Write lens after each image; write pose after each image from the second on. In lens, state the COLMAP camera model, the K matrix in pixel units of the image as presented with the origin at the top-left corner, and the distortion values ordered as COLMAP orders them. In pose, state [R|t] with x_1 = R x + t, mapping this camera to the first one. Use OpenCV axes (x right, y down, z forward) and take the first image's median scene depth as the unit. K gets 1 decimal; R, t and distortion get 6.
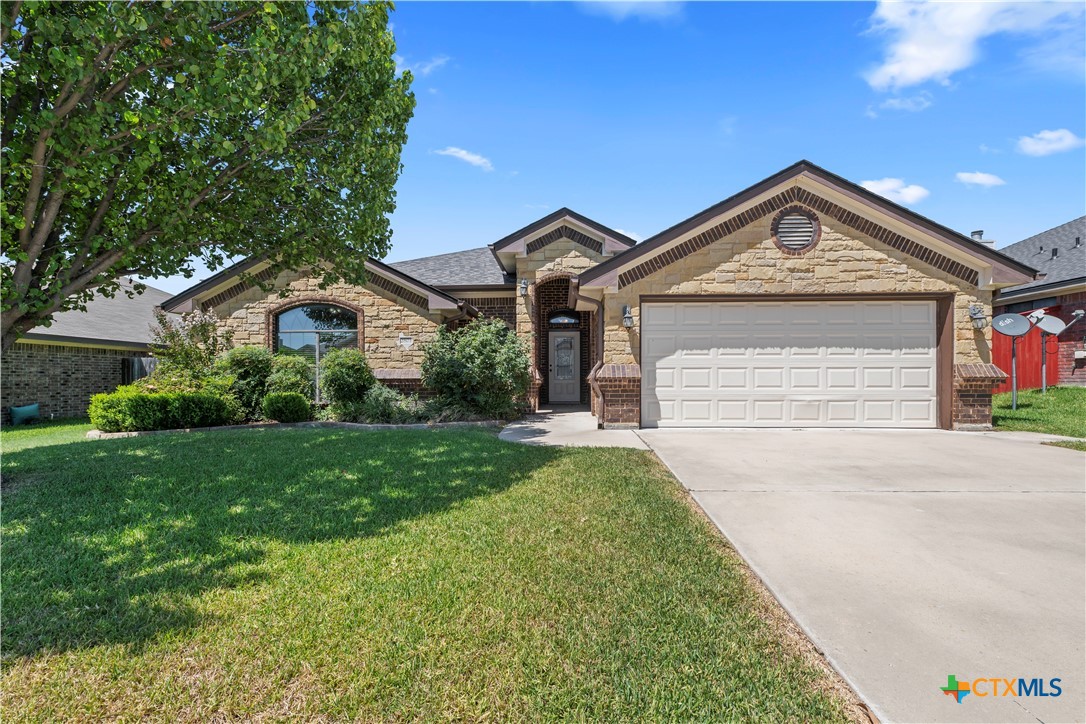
lens RADIAL K [[432.5, 0, 550.0], [0, 432.5, 366.7], [0, 0, 1]] dist [-0.001453, 0.000013]
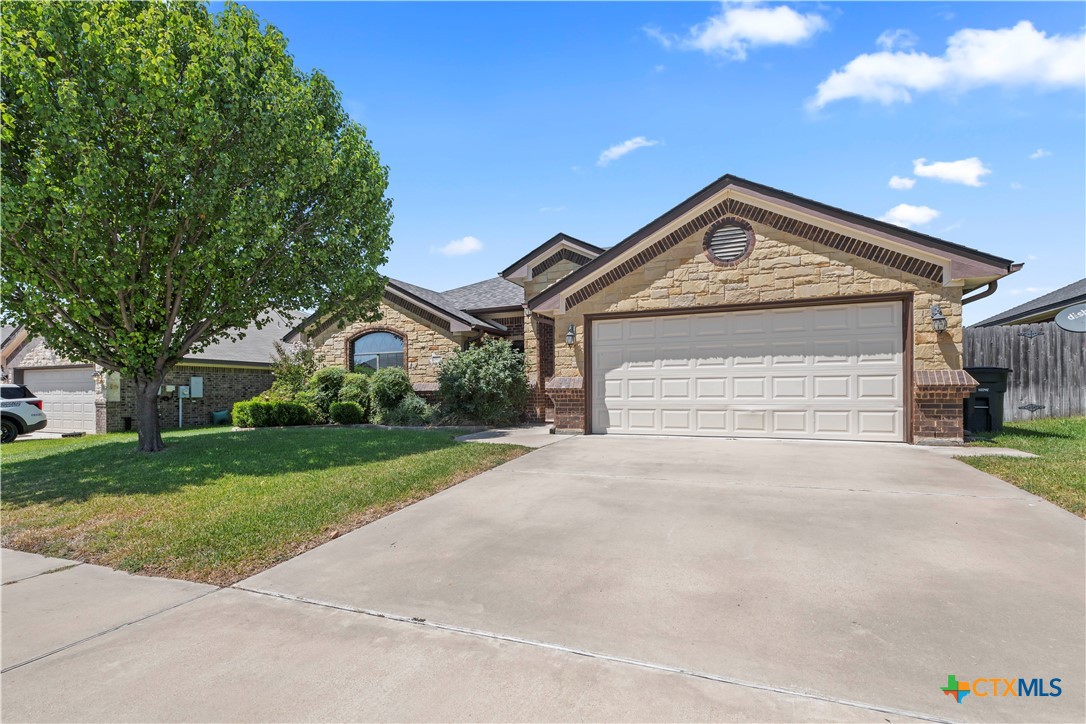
lens RADIAL K [[493.0, 0, 544.3], [0, 493.0, 369.1], [0, 0, 1]] dist [0.000156, -0.000050]
pose [[0.936014, -0.021243, -0.351320, 0.557327], [0.015716, 0.999704, -0.018576, -0.002680], [0.351611, 0.011866, 0.936071, -0.227986]]
